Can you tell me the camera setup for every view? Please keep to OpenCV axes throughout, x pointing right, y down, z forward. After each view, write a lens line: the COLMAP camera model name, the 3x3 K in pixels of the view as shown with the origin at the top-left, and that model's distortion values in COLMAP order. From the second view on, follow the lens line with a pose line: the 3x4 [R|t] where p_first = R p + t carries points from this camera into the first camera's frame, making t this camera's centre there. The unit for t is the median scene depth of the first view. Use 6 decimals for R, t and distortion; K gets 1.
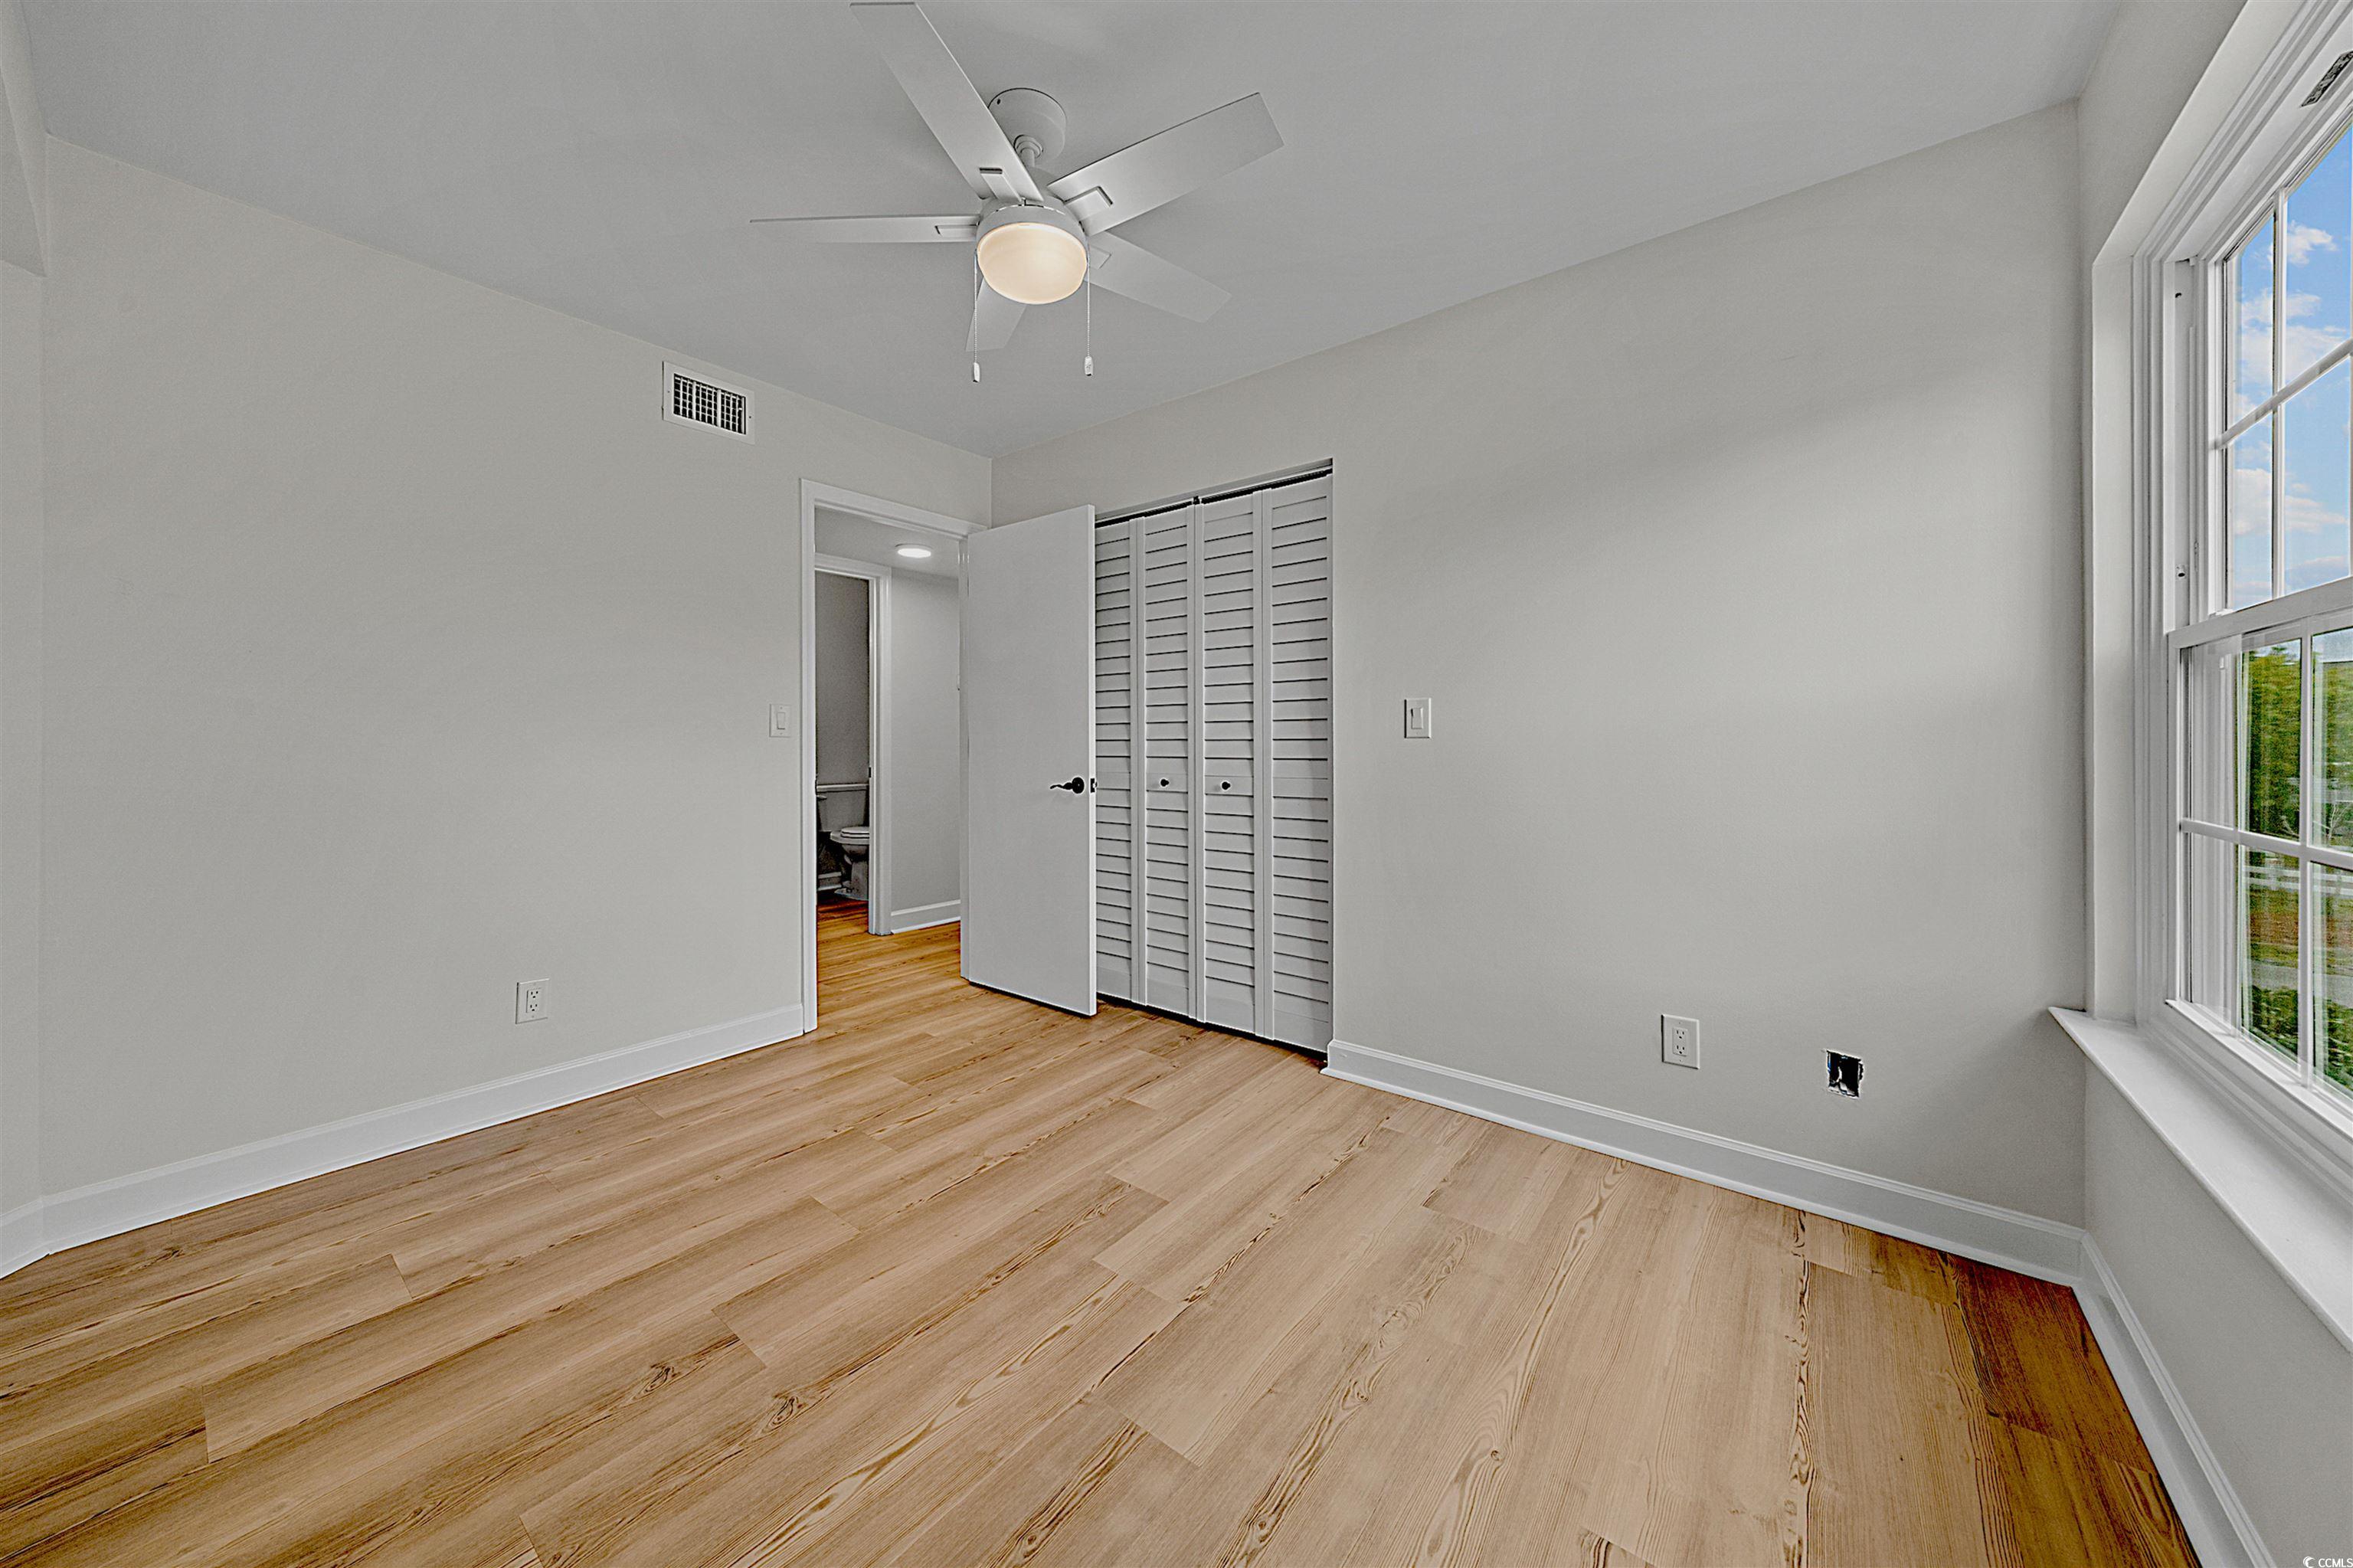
lens RADIAL K [[818.5, 0, 1178.0], [0, 818.5, 747.0], [0, 0, 1]] dist [-0.000234, -0.000027]
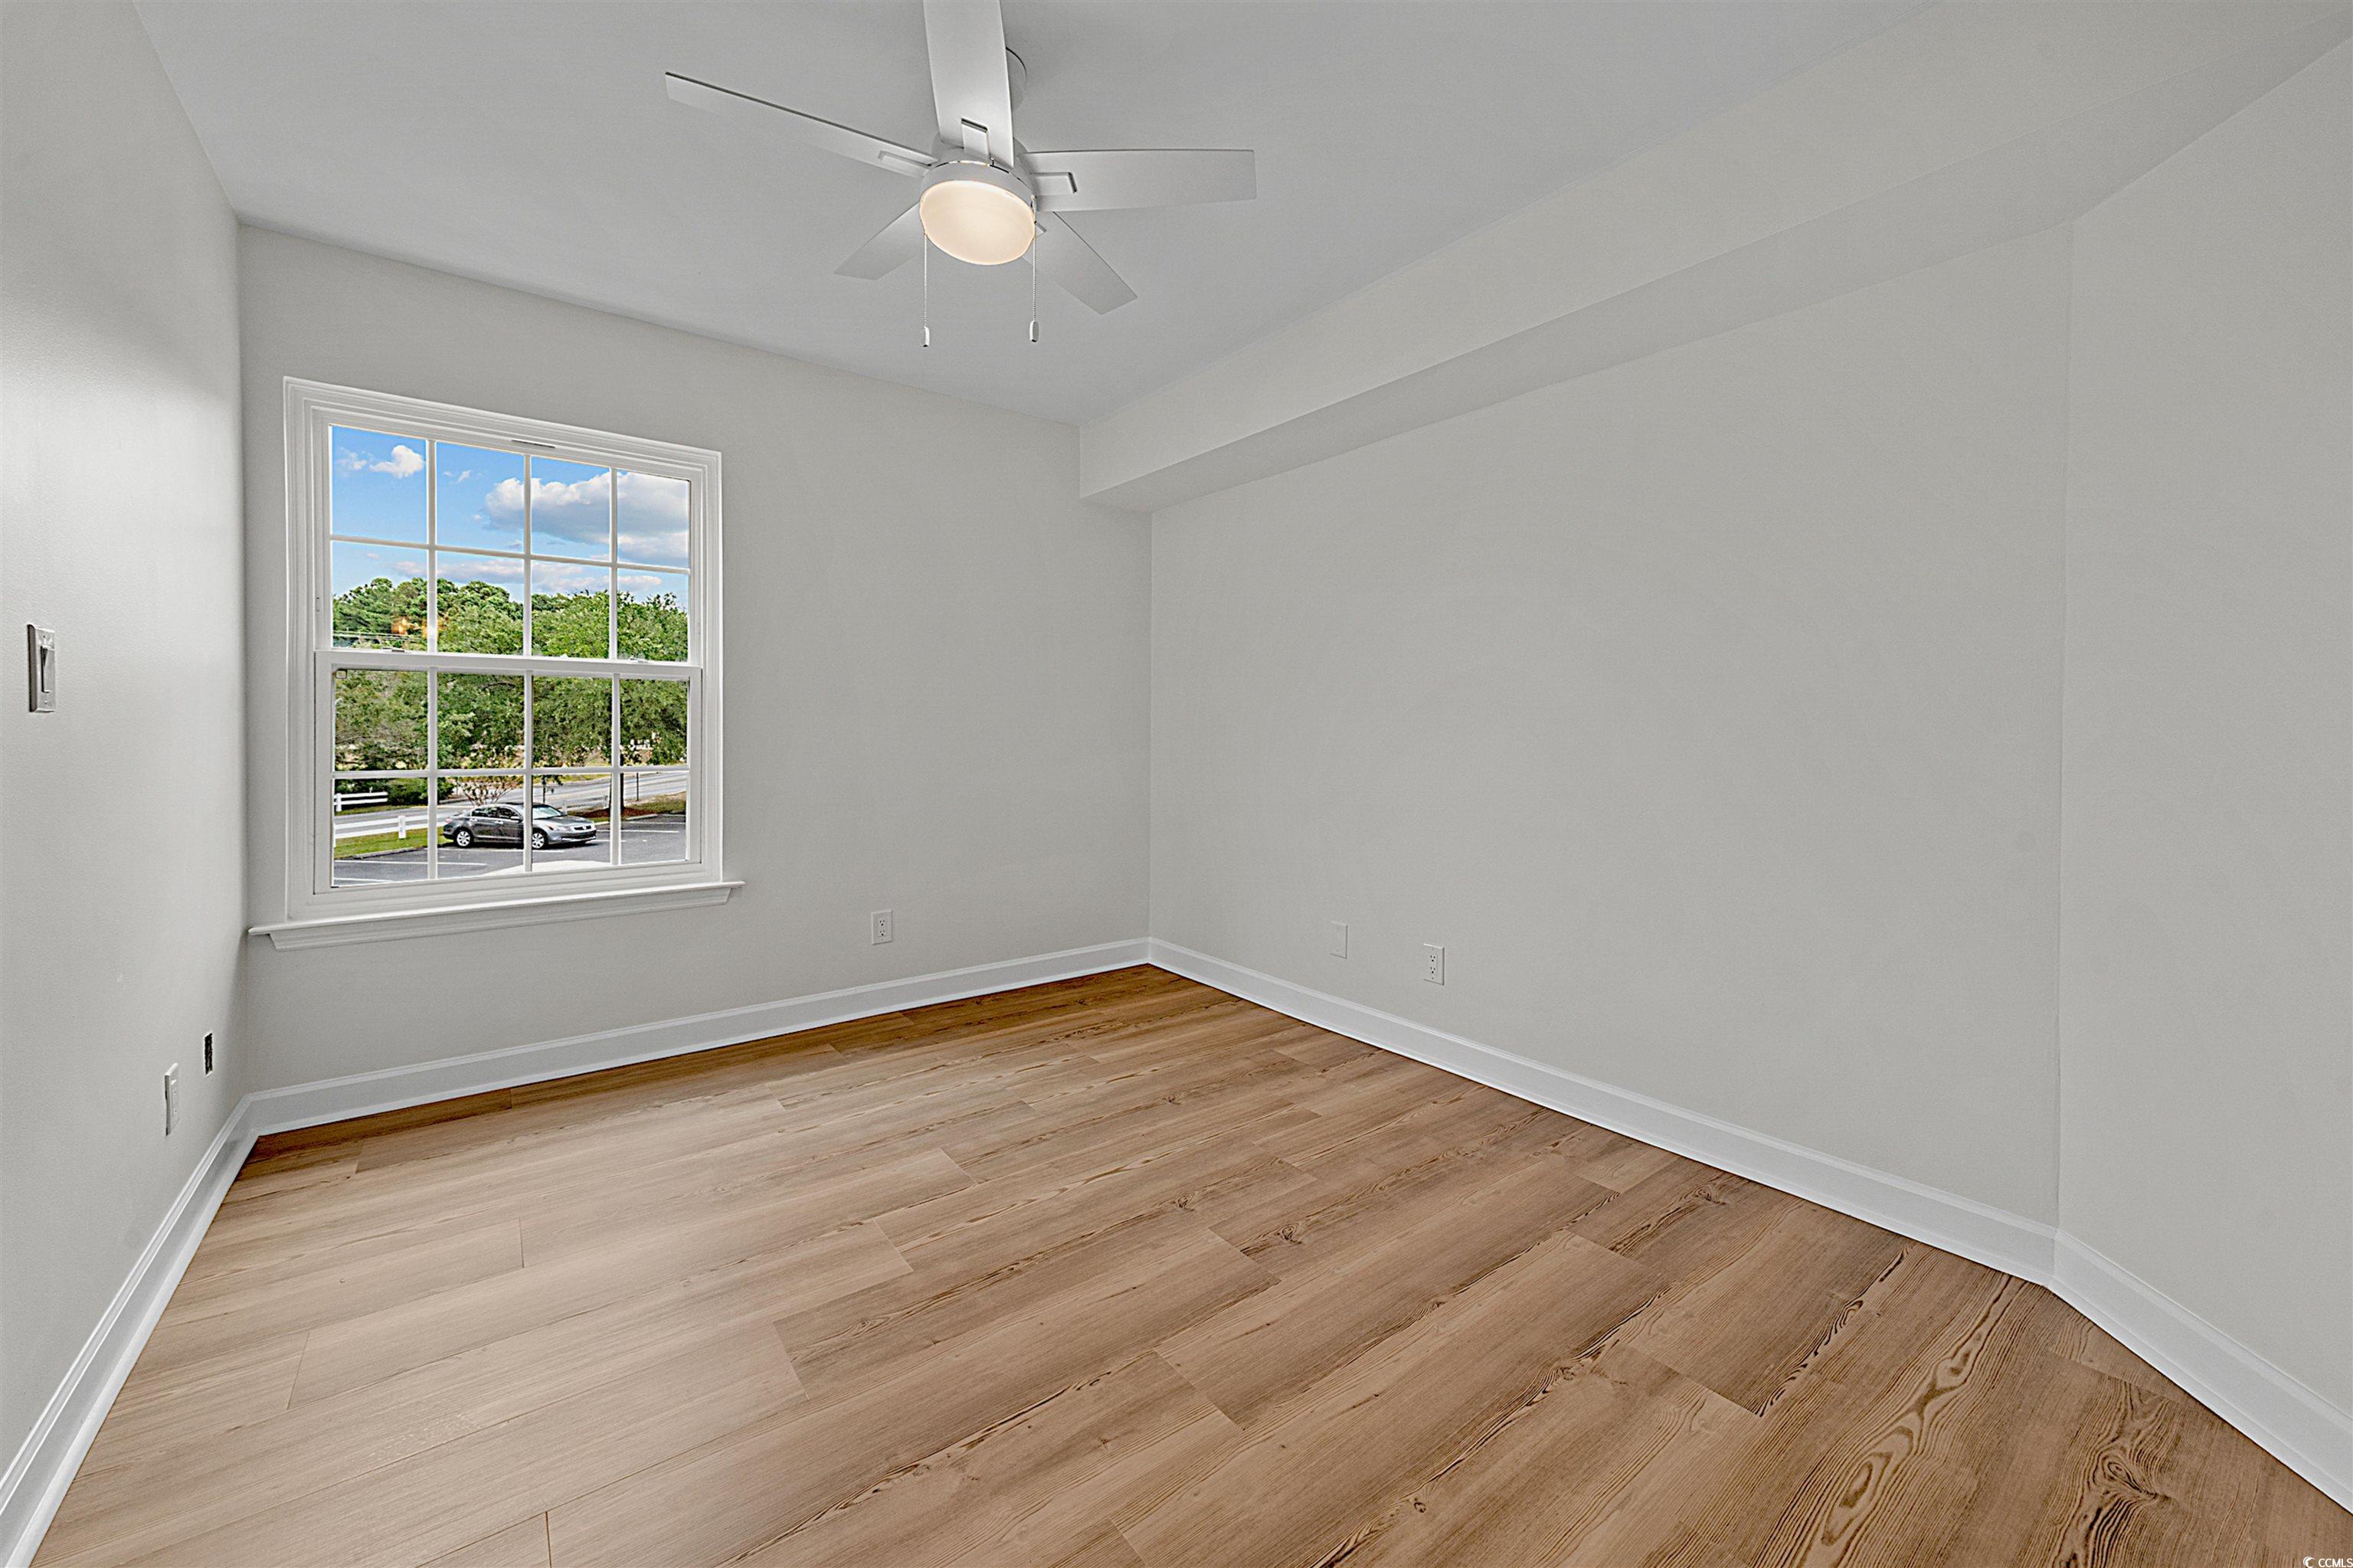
lens RADIAL K [[871.6, 0, 1146.6], [0, 871.6, 726.9], [0, 0, 1]] dist [0.003432, 0.000371]
pose [[-0.961938, -0.004386, 0.273232, -0.679608], [-0.002280, 0.999965, 0.008027, -0.009816], [-0.273258, 0.007098, -0.961915, 2.018613]]
